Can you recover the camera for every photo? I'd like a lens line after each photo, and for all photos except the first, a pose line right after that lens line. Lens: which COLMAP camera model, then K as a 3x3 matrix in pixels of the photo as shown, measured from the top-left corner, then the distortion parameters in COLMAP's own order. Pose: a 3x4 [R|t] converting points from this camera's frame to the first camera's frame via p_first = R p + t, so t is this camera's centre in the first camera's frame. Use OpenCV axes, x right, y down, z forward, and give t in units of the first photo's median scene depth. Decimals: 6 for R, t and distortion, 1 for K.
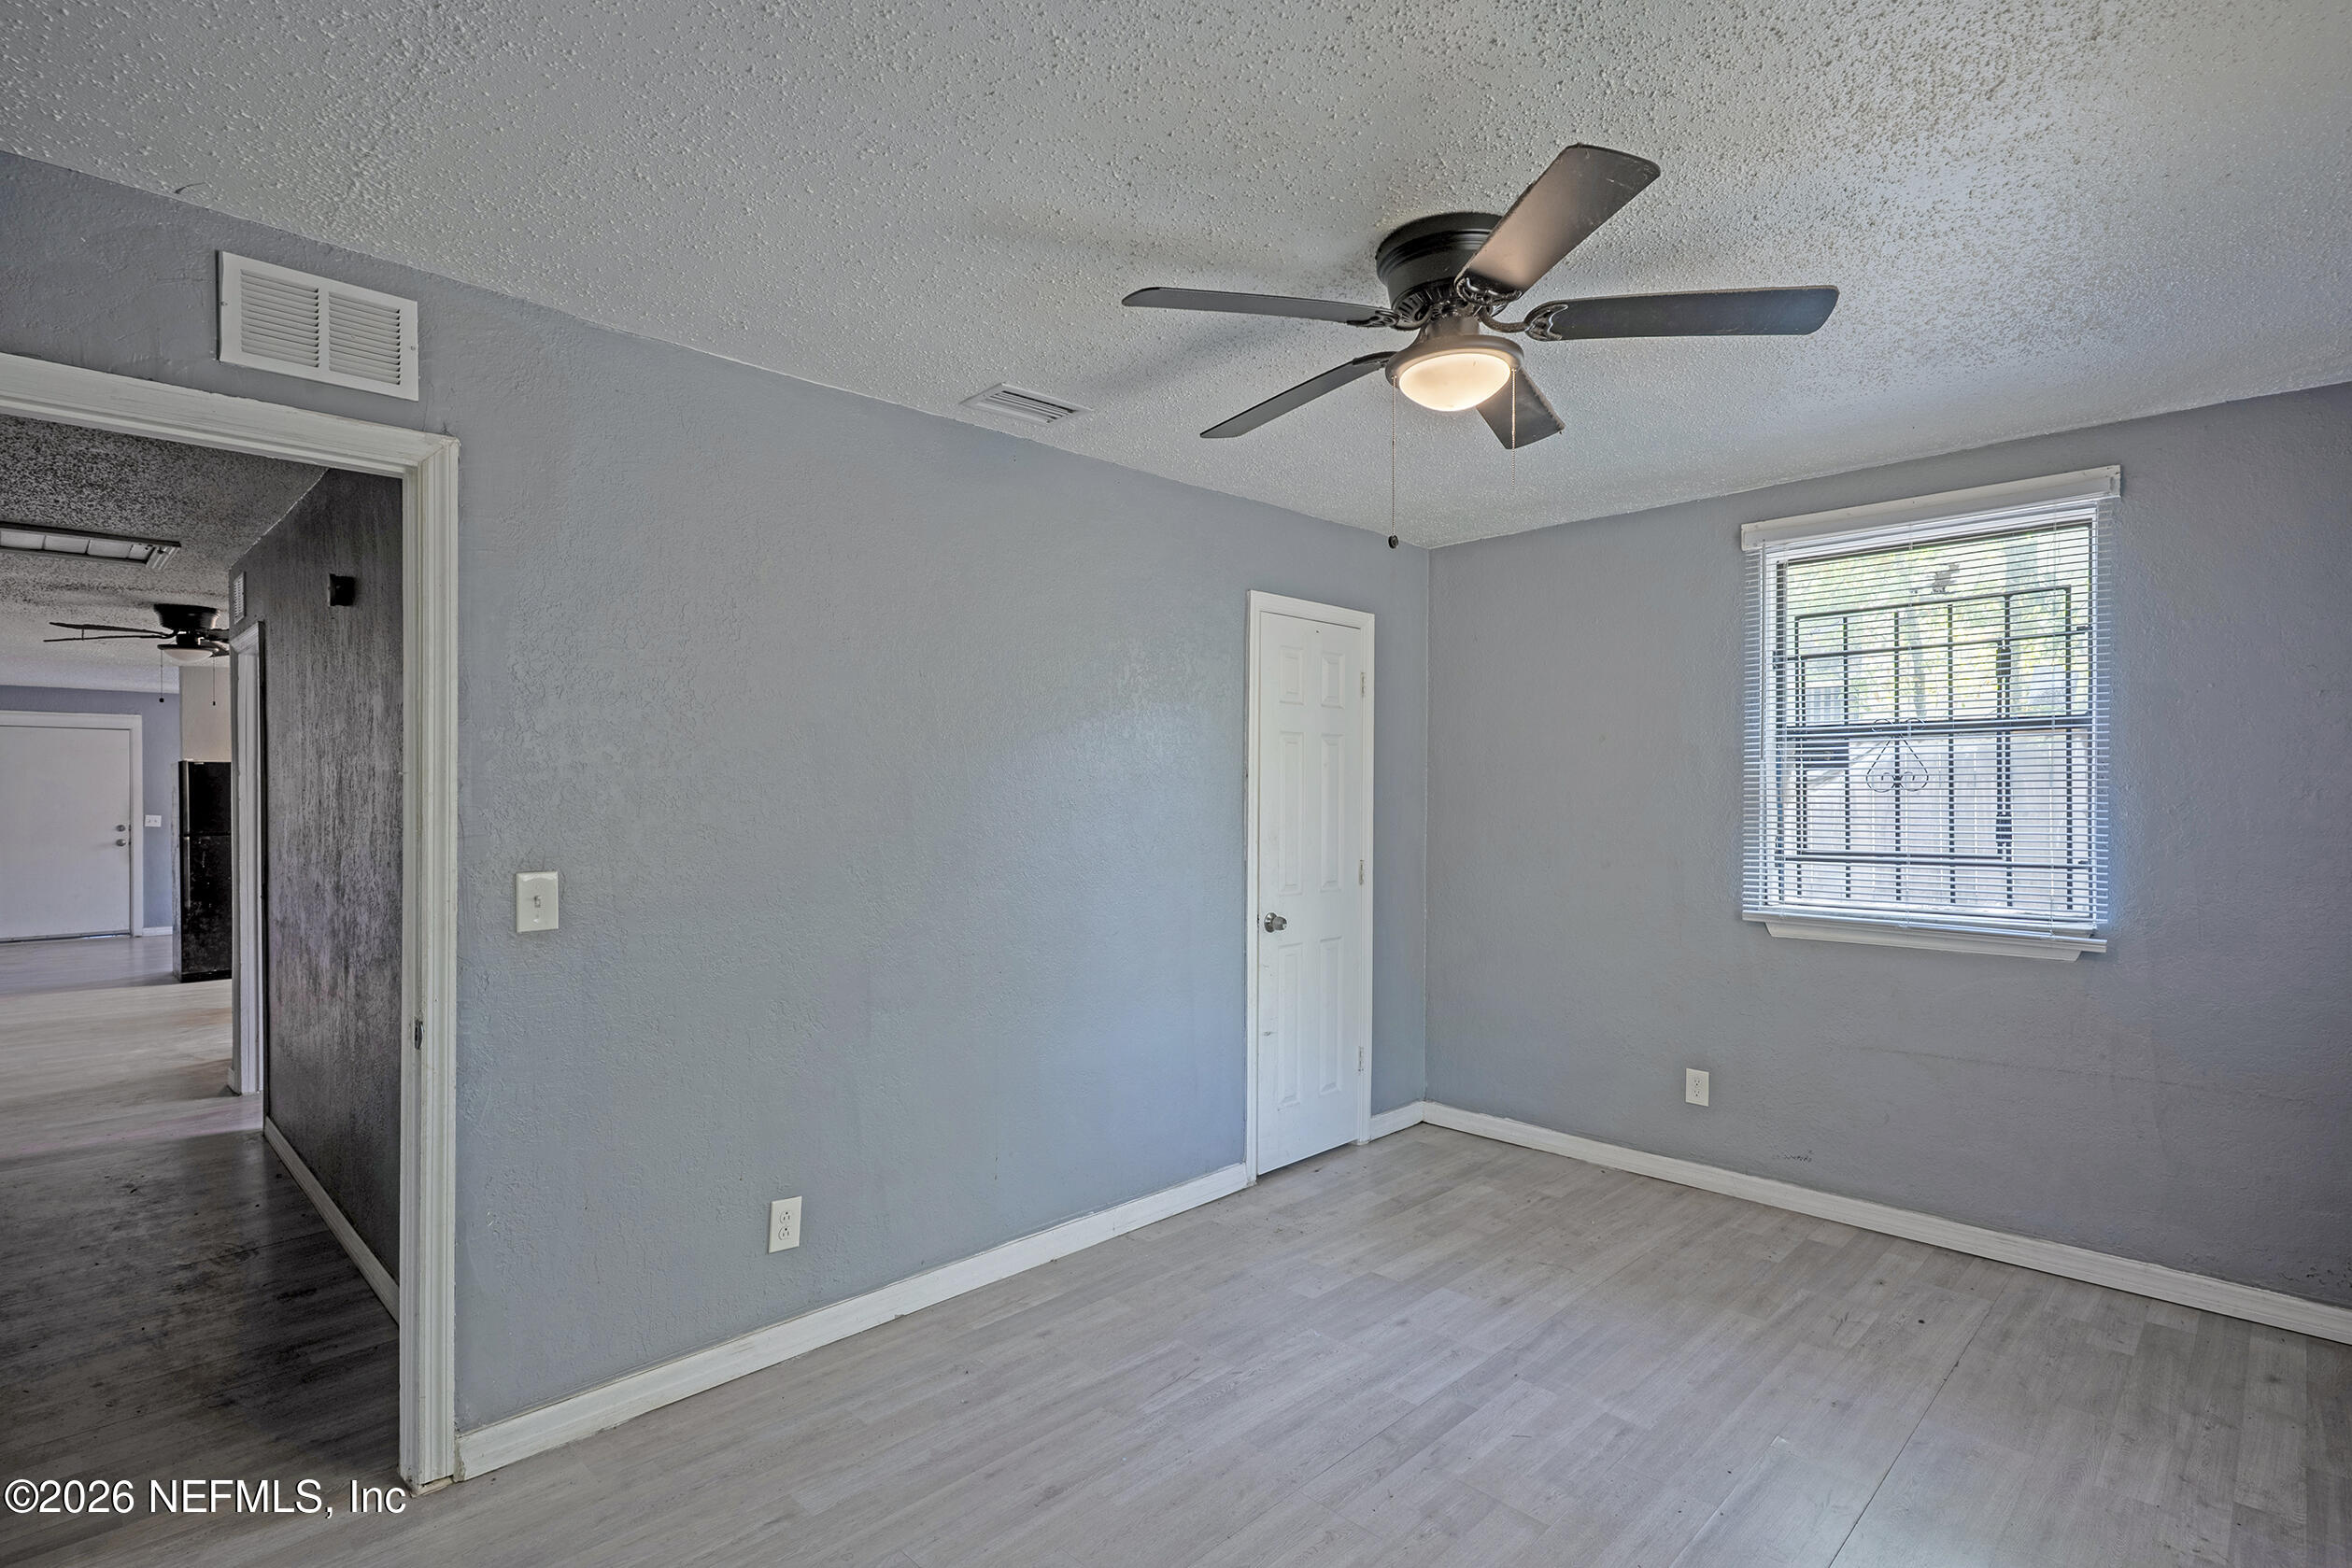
lens RADIAL K [[1127.5, 0, 1171.1], [0, 1127.5, 797.2], [0, 0, 1]] dist [-0.005969, 0.003963]
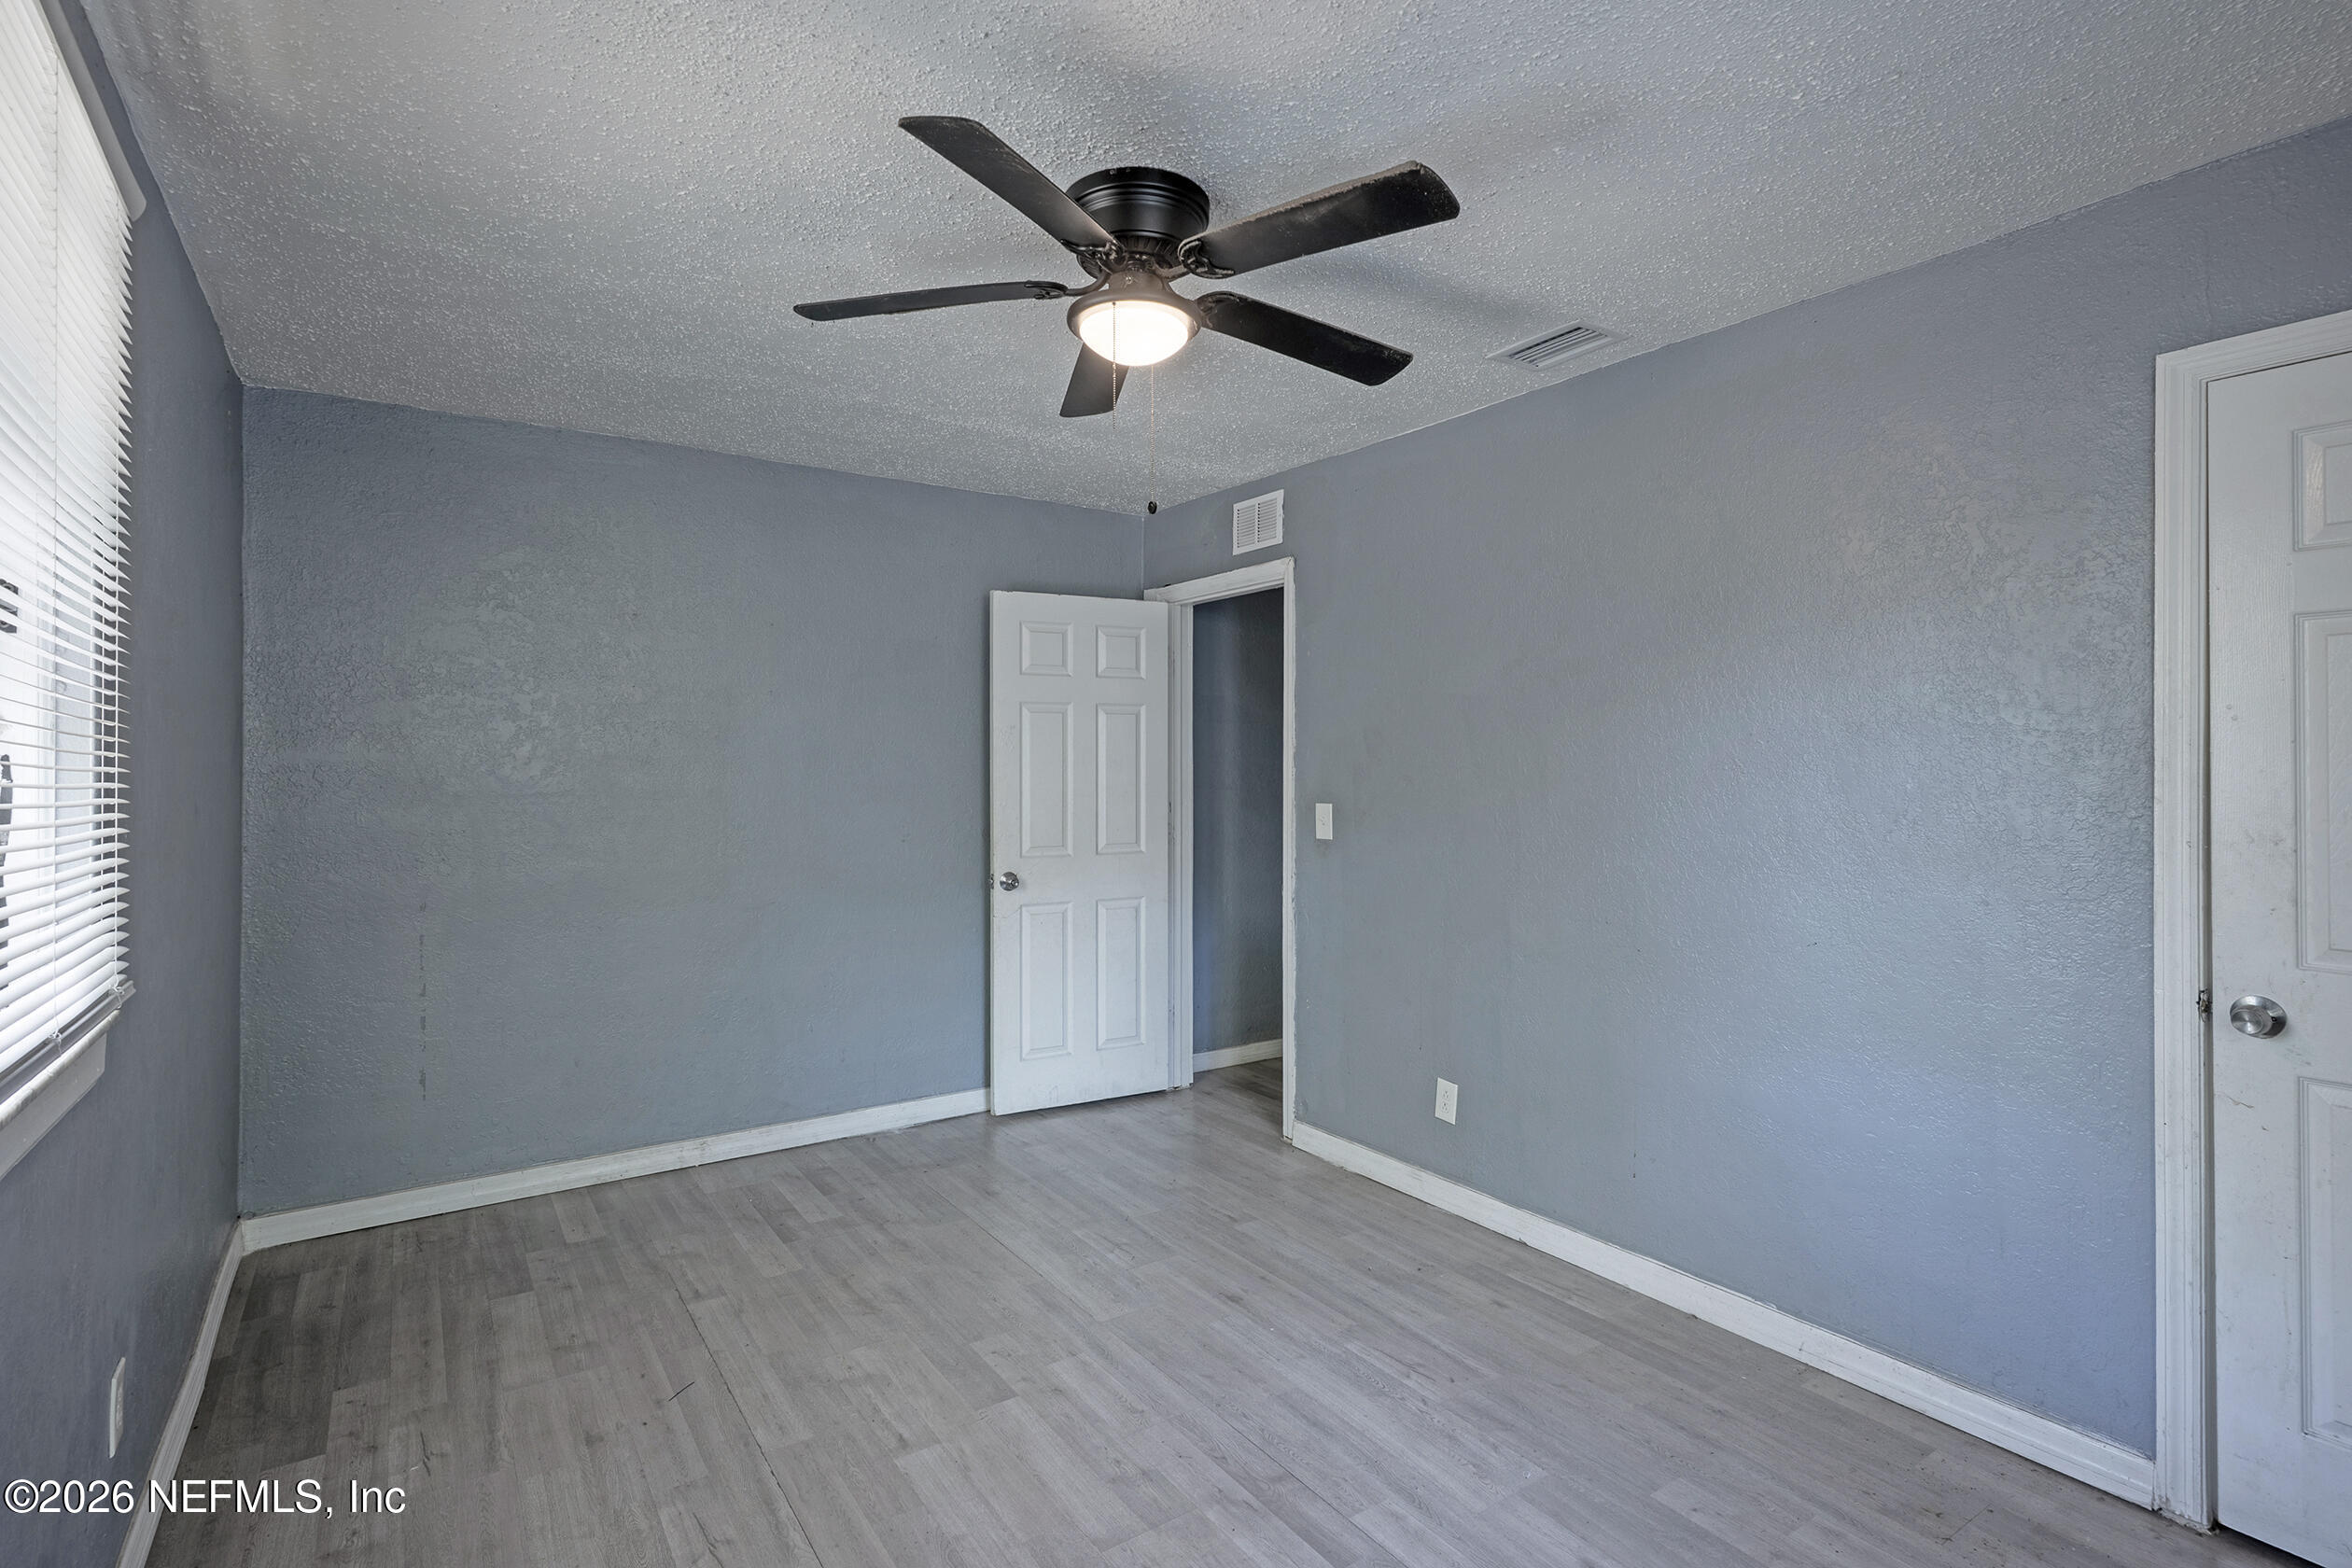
lens RADIAL K [[1127.7, 0, 1180.9], [0, 1127.7, 752.4], [0, 0, 1]] dist [-0.005969, 0.003963]
pose [[-0.180368, -0.010630, -0.983542, 0.742505], [-0.000473, 0.999942, -0.010721, 0.006641], [0.983599, -0.001469, -0.180362, 0.743055]]
